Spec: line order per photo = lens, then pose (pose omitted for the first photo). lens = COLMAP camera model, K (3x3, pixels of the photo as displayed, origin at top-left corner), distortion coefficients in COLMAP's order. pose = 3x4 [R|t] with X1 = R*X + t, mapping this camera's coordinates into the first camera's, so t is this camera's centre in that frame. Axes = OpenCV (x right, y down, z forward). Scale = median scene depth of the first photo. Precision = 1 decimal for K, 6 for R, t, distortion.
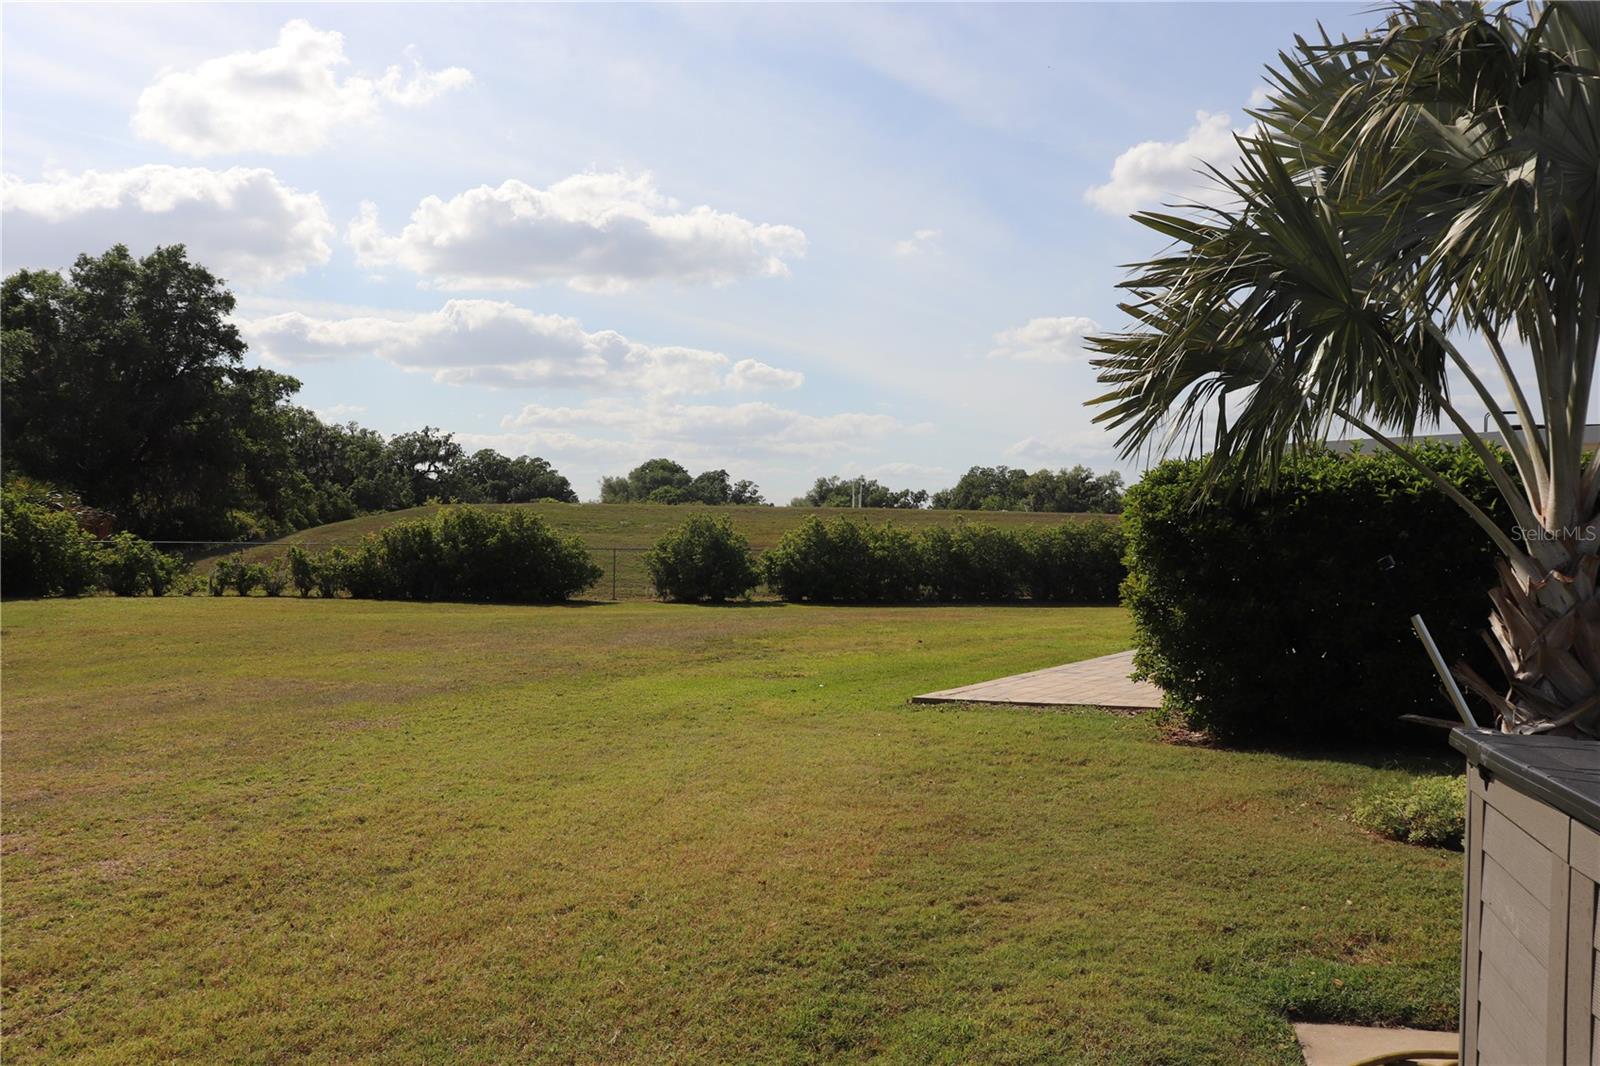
lens RADIAL K [[1328.4, 0, 793.0], [0, 1328.4, 535.0], [0, 0, 1]] dist [-0.172985, 0.161941]
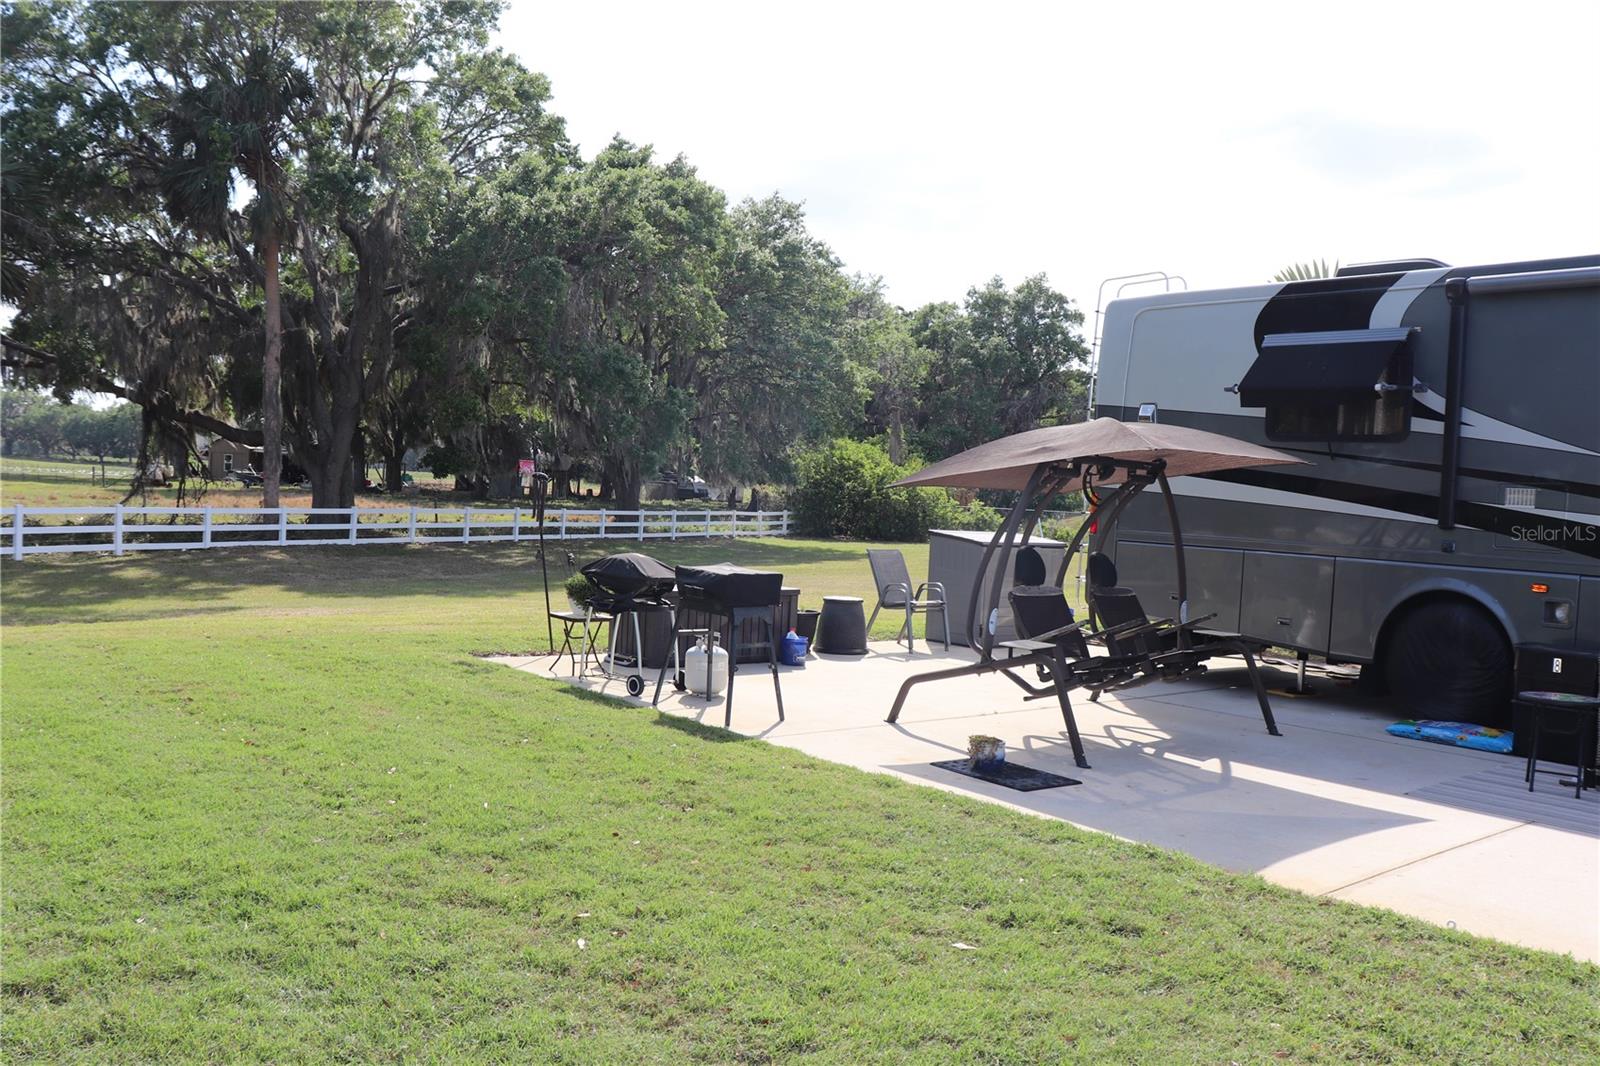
lens RADIAL K [[1328.4, 0, 776.0], [0, 1328.4, 532.5], [0, 0, 1]] dist [-0.172985, 0.161941]
pose [[0.776911, 0.046253, -0.627909, 0.144373], [-0.037755, 0.998926, 0.026868, 0.001620], [0.628477, 0.002833, 0.777823, -0.174337]]
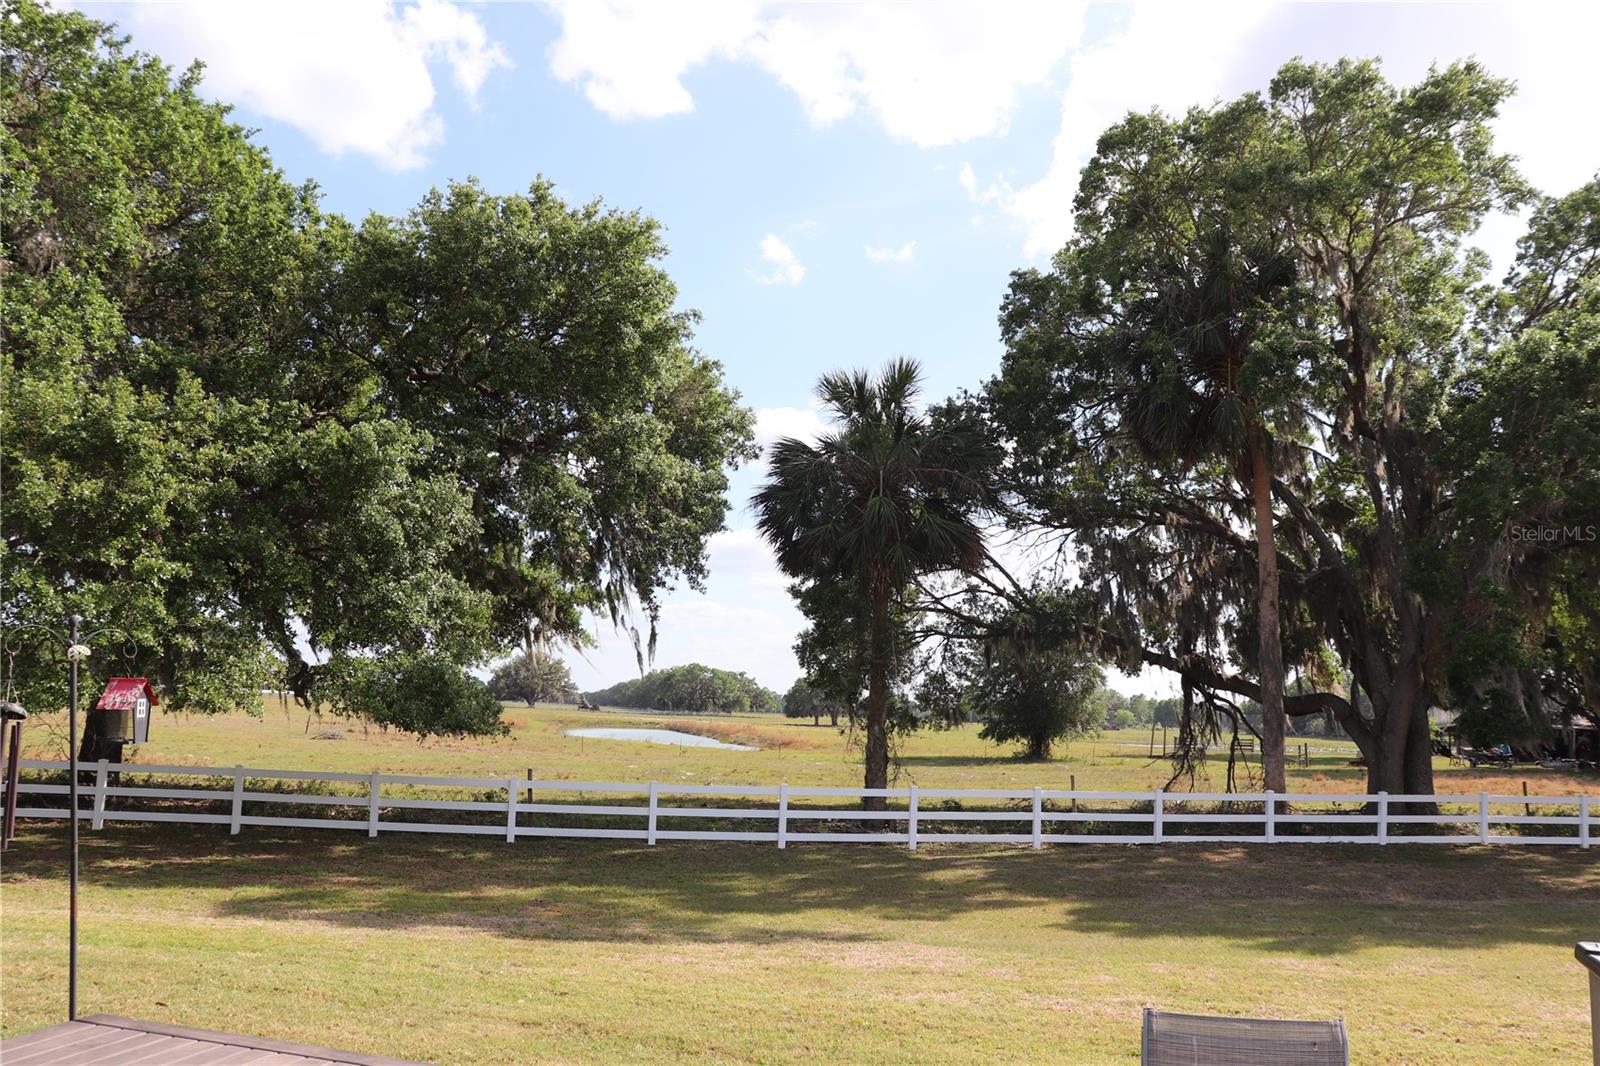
lens RADIAL K [[1328.4, 0, 807.6], [0, 1328.4, 522.6], [0, 0, 1]] dist [-0.172985, 0.161941]
pose [[-0.045842, -0.159226, -0.986177, 0.071154], [-0.038686, 0.986758, -0.157521, -0.000813], [0.998199, 0.030930, -0.051395, -0.005118]]
